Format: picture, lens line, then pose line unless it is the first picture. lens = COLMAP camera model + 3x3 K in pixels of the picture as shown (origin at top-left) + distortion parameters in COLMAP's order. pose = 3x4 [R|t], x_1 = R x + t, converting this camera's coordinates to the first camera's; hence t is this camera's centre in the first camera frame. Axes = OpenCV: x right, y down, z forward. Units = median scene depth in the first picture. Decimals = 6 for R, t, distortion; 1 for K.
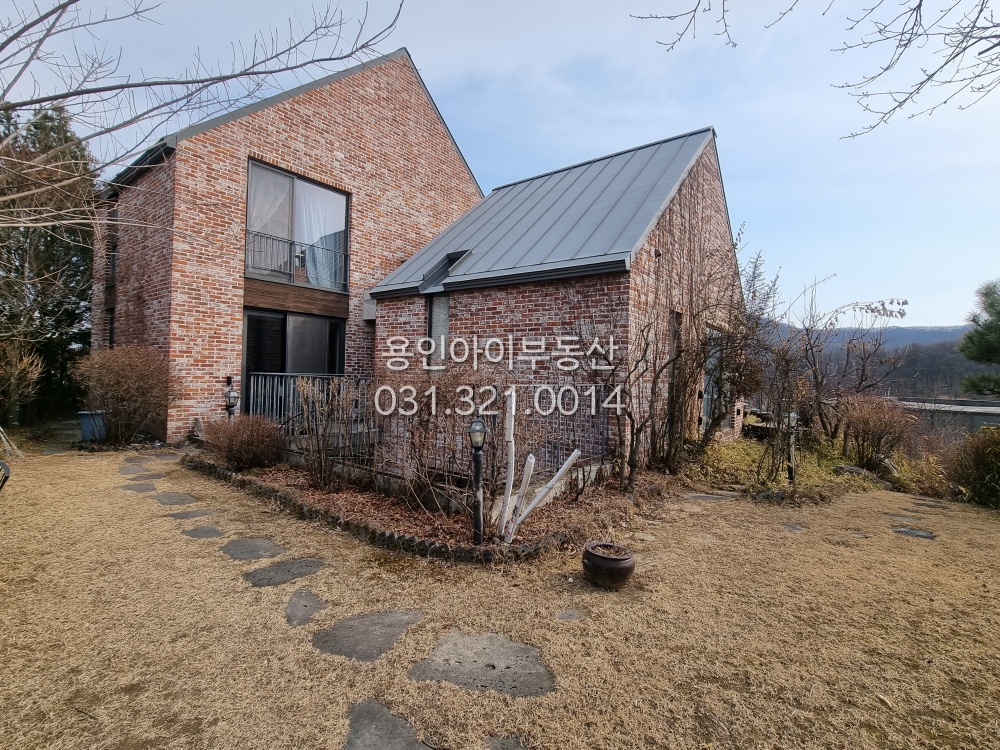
lens RADIAL K [[478.2, 0, 504.7], [0, 478.2, 371.6], [0, 0, 1]] dist [-0.001234, -0.000906]
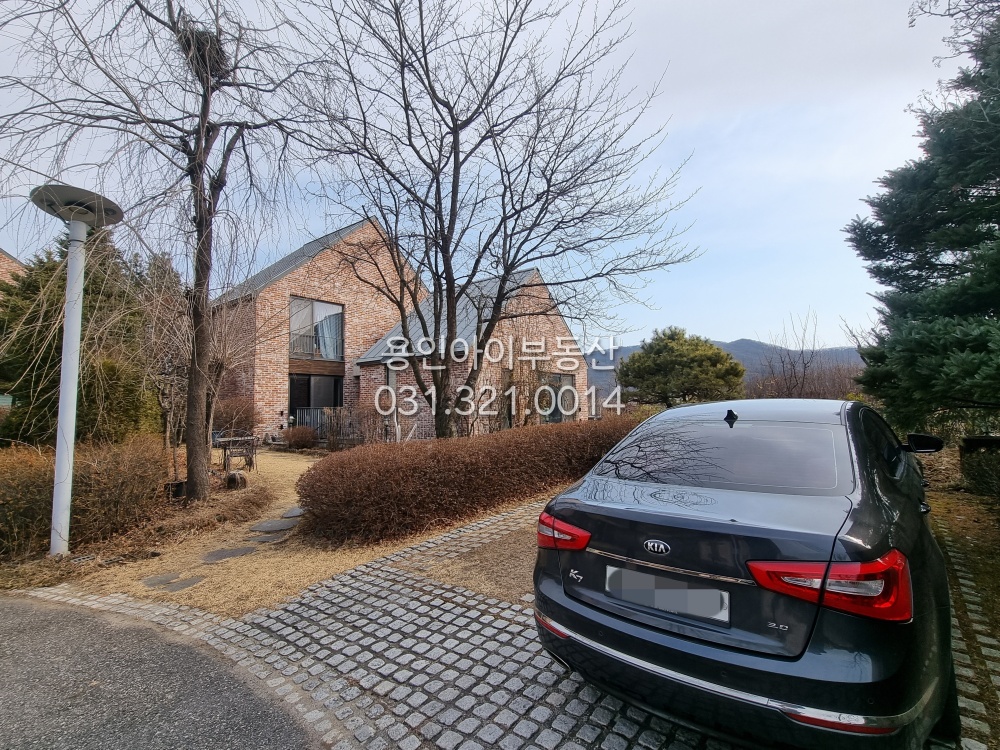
lens RADIAL K [[478.2, 0, 504.7], [0, 478.2, 371.6], [0, 0, 1]] dist [-0.001234, -0.000906]
pose [[0.999090, -0.042392, 0.004733, 0.278450], [0.042621, 0.996582, -0.070767, 0.024113], [-0.001717, 0.070904, 0.997482, -0.829464]]
